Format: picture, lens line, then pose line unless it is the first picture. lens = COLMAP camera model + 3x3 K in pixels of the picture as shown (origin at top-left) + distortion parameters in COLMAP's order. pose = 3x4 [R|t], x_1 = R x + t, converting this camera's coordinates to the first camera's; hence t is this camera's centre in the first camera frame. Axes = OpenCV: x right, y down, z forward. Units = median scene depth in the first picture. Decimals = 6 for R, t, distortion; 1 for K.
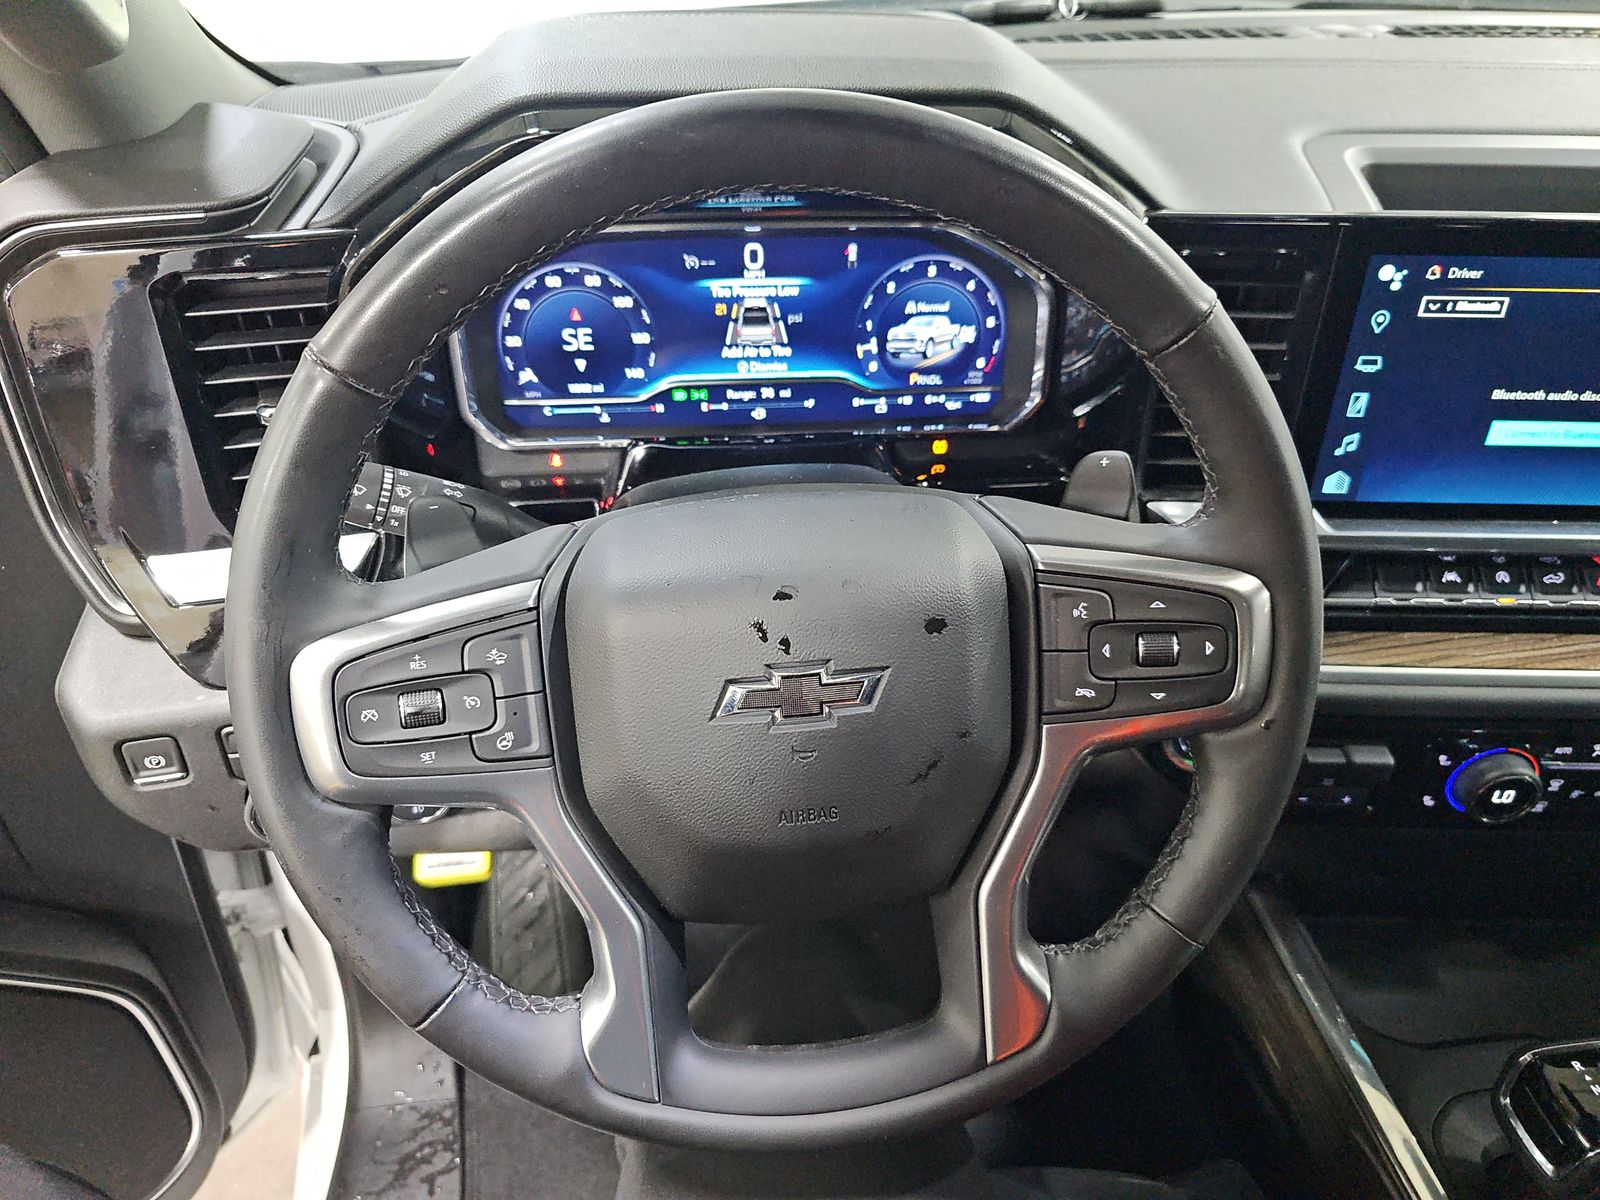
lens RADIAL K [[1078.9, 0, 774.5], [0, 1078.9, 600.7], [0, 0, 1]] dist [0.034267, -0.005267]
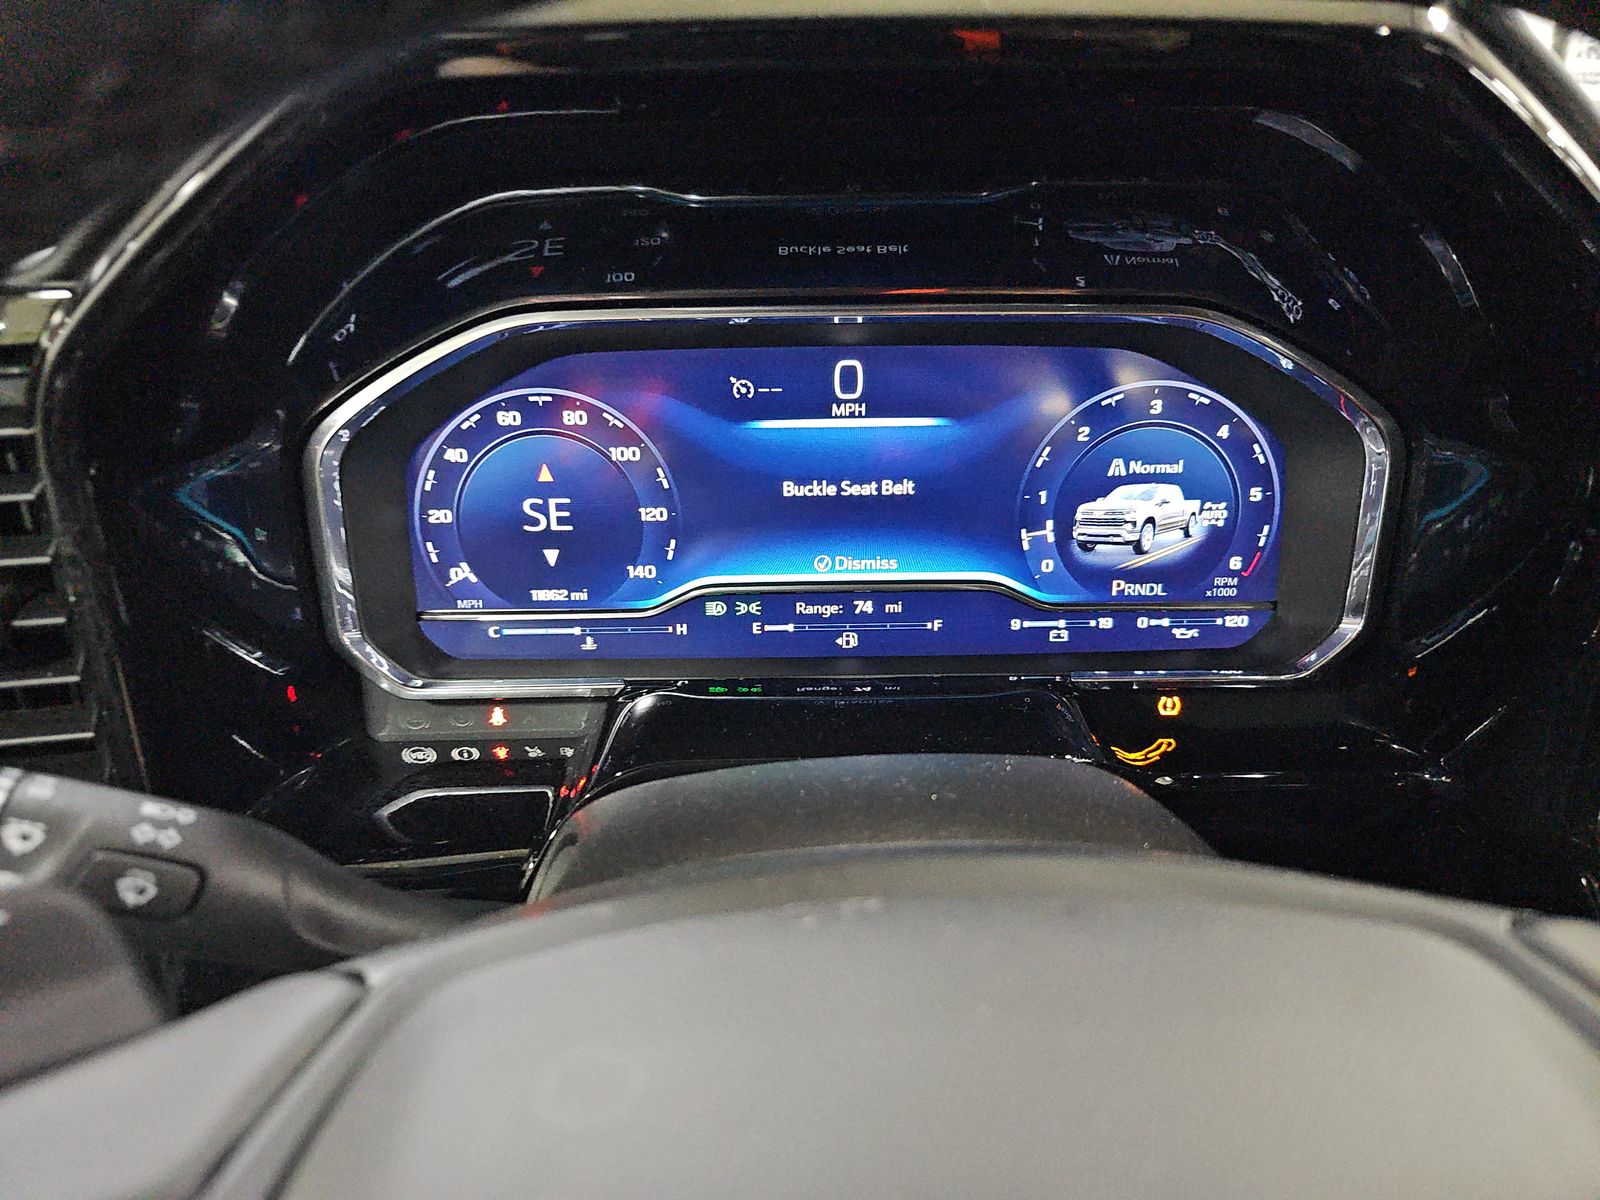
lens RADIAL K [[1078.9, 0, 774.5], [0, 1078.9, 600.7], [0, 0, 1]] dist [0.034267, -0.005267]
pose [[0.999179, 0.015764, -0.037331, -0.034312], [-0.022610, 0.981377, -0.190757, -0.084383], [0.033629, 0.191444, 0.980927, 0.430860]]
